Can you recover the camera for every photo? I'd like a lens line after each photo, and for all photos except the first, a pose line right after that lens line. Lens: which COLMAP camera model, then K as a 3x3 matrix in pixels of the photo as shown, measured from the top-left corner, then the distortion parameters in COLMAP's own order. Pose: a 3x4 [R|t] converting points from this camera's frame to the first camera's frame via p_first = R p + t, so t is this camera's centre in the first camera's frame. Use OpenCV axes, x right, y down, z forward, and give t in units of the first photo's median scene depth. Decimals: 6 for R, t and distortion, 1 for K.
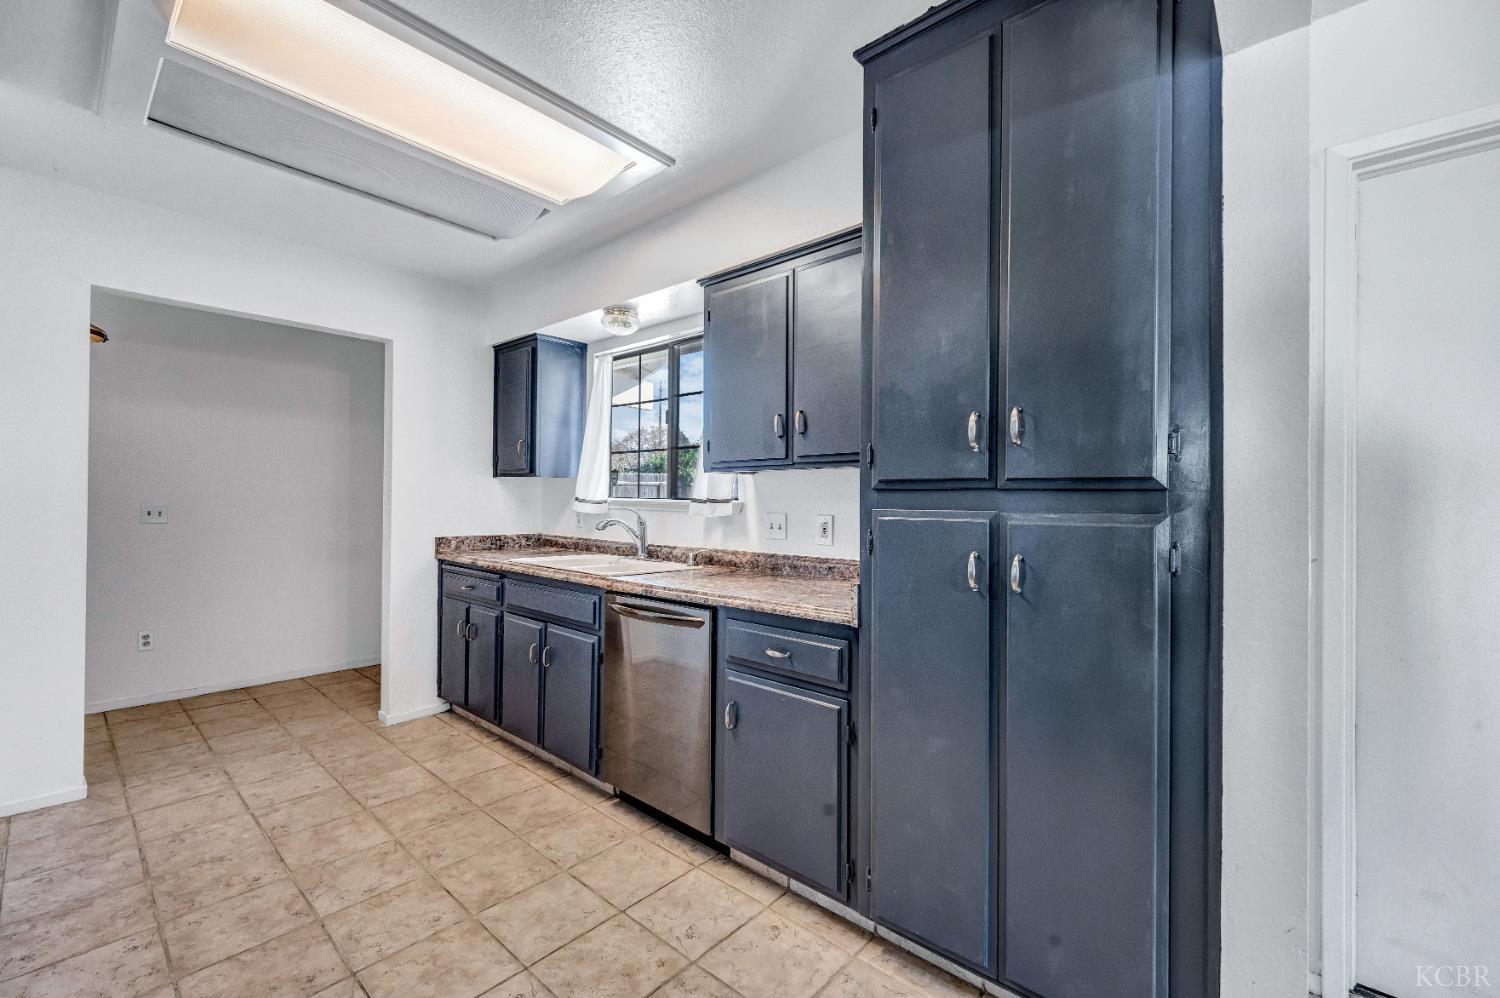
lens RADIAL K [[625.4, 0, 752.5], [0, 625.4, 493.4], [0, 0, 1]] dist [-0.000695, -0.000029]
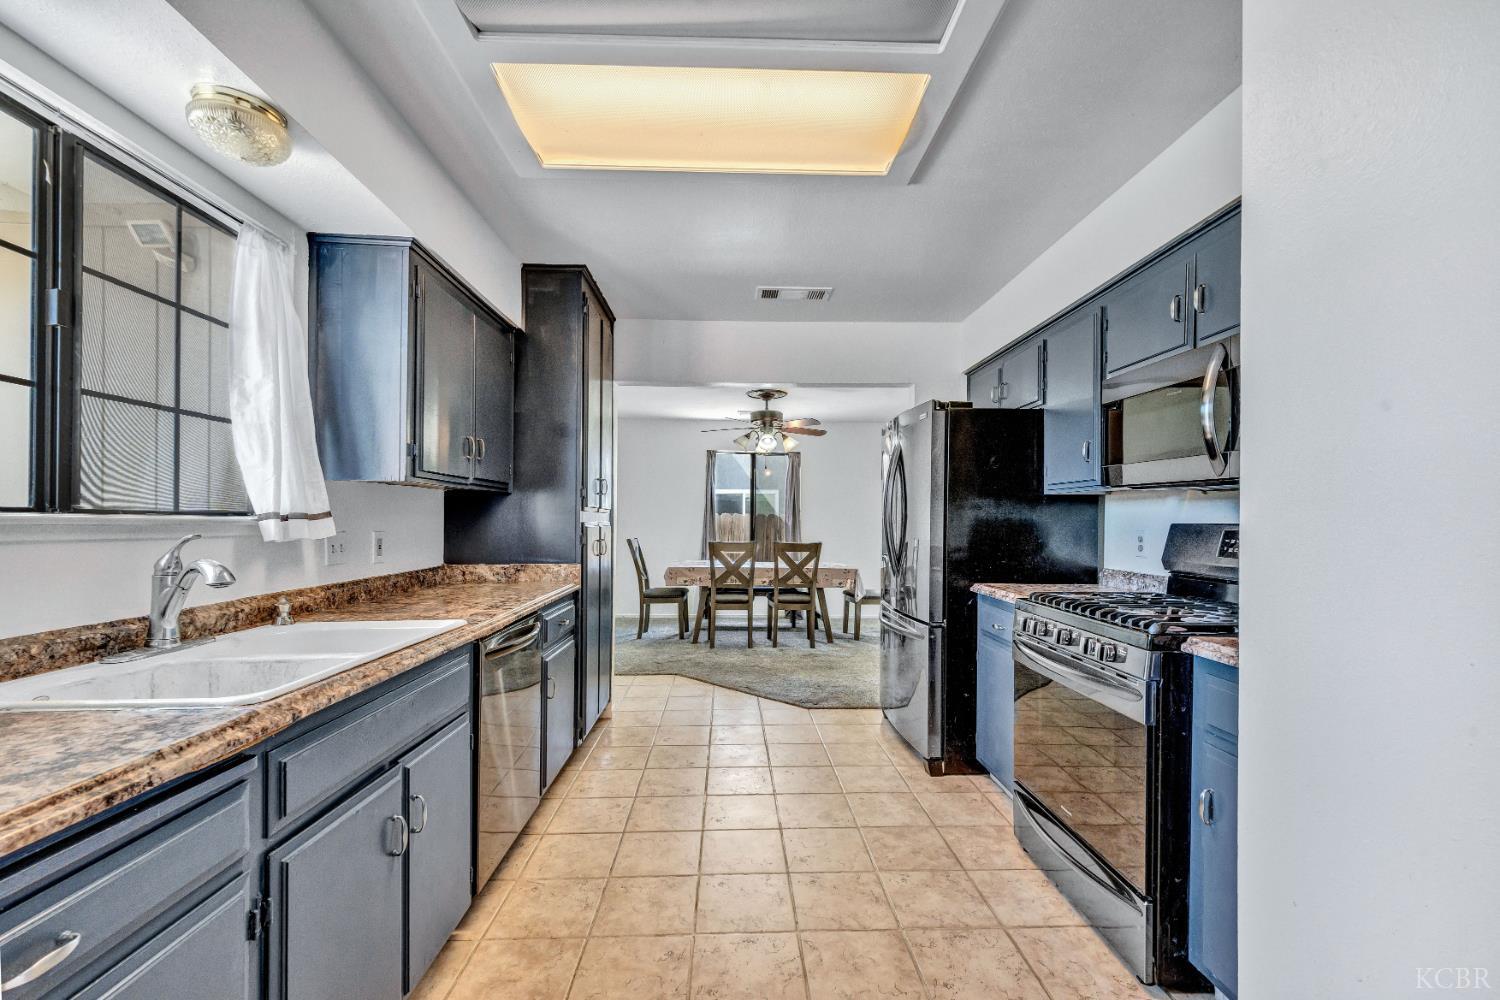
lens RADIAL K [[621.8, 0, 752.7], [0, 621.8, 511.5], [0, 0, 1]] dist [0.001416, 0.000338]
pose [[-0.683350, -0.010585, 0.730014, -0.955249], [-0.018692, 0.999821, -0.002999, -0.002727], [-0.729851, -0.015695, -0.683426, 1.218114]]
